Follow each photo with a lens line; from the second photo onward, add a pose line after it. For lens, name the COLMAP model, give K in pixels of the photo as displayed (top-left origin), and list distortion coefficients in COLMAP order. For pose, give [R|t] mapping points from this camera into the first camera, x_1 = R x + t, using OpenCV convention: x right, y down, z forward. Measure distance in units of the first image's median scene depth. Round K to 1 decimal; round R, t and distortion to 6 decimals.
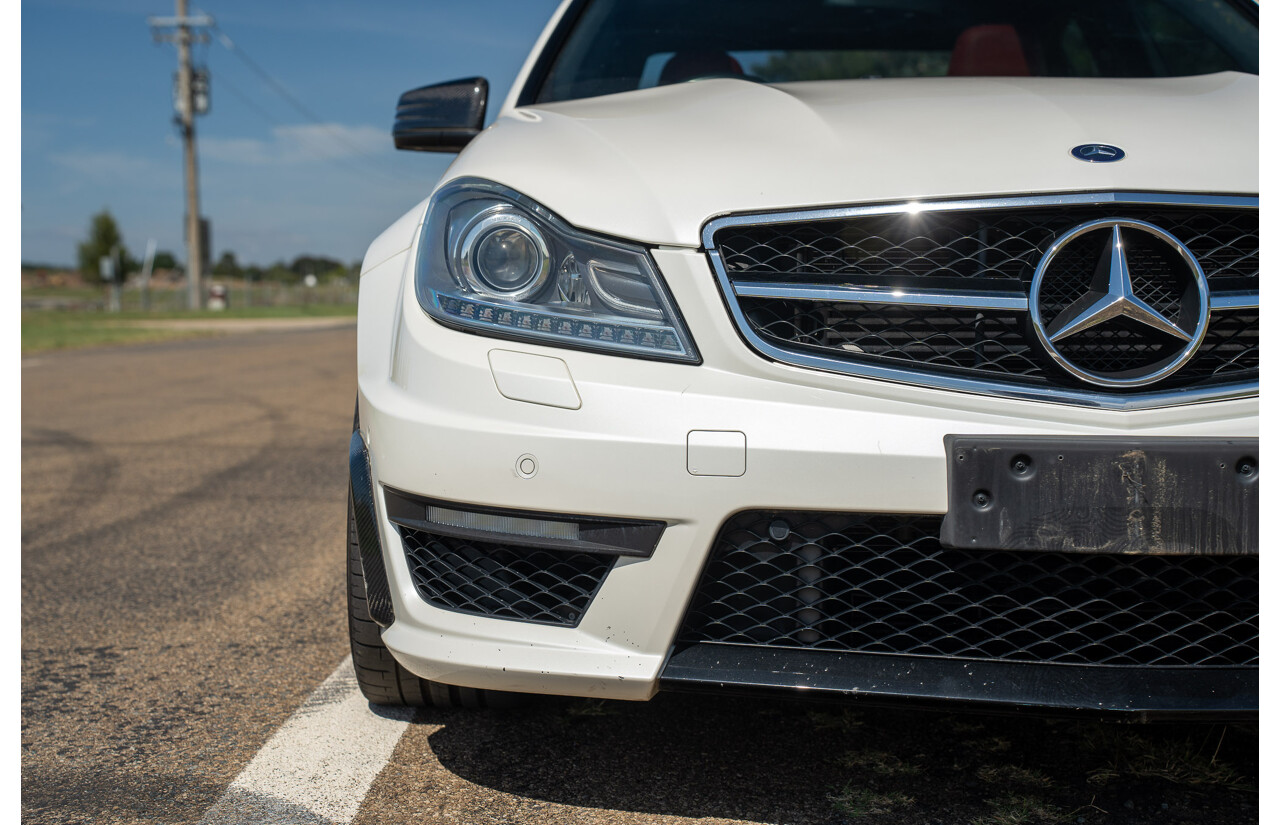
lens RADIAL K [[1926.0, 0, 640.0], [0, 1926.0, 412.5], [0, 0, 1]] dist [0.303902, 0.052878]
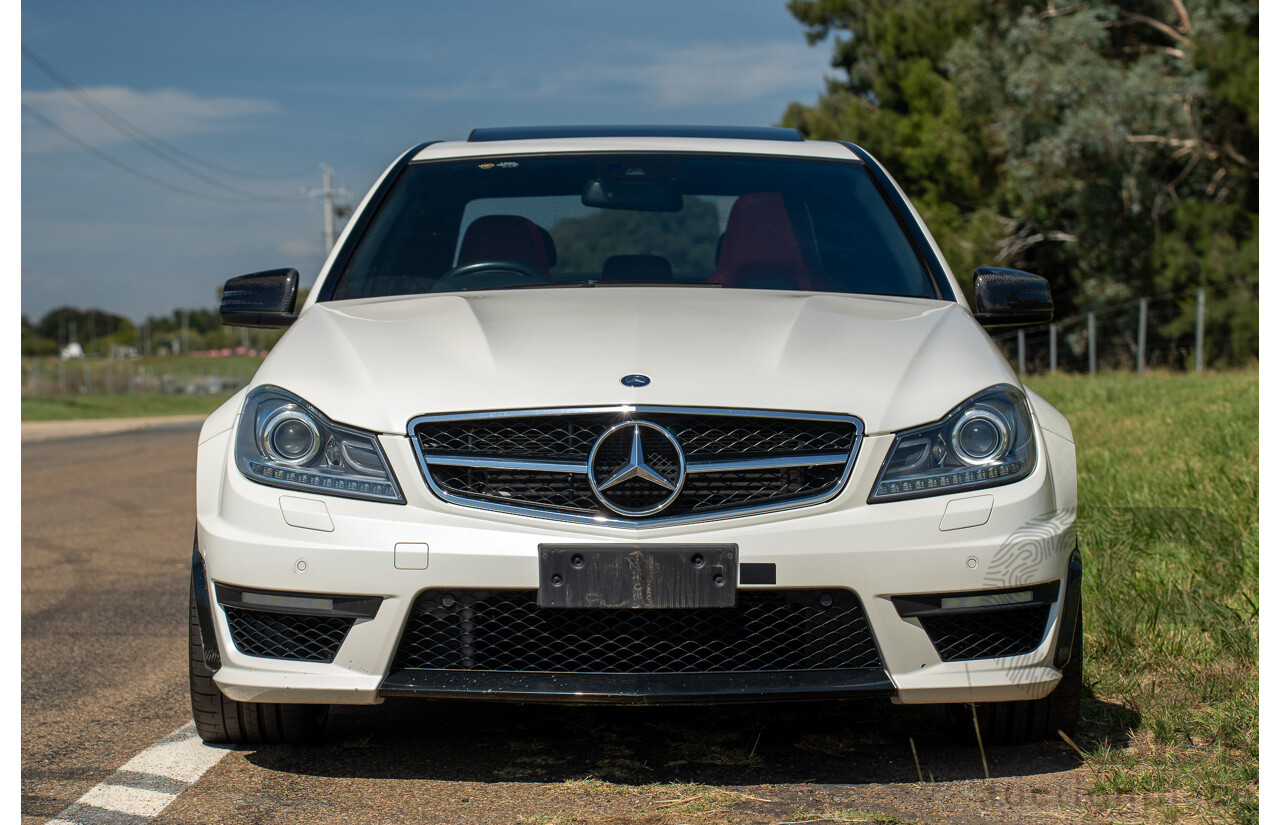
lens RADIAL K [[3204.9, 0, 640.0], [0, 3204.9, 412.5], [0, 0, 1]] dist [0.603852, 0.008504]
pose [[0.999965, -0.007048, 0.004440, 0.225514], [0.007249, 0.998876, -0.046850, 0.028370], [-0.004105, 0.046880, 0.998892, -1.826428]]
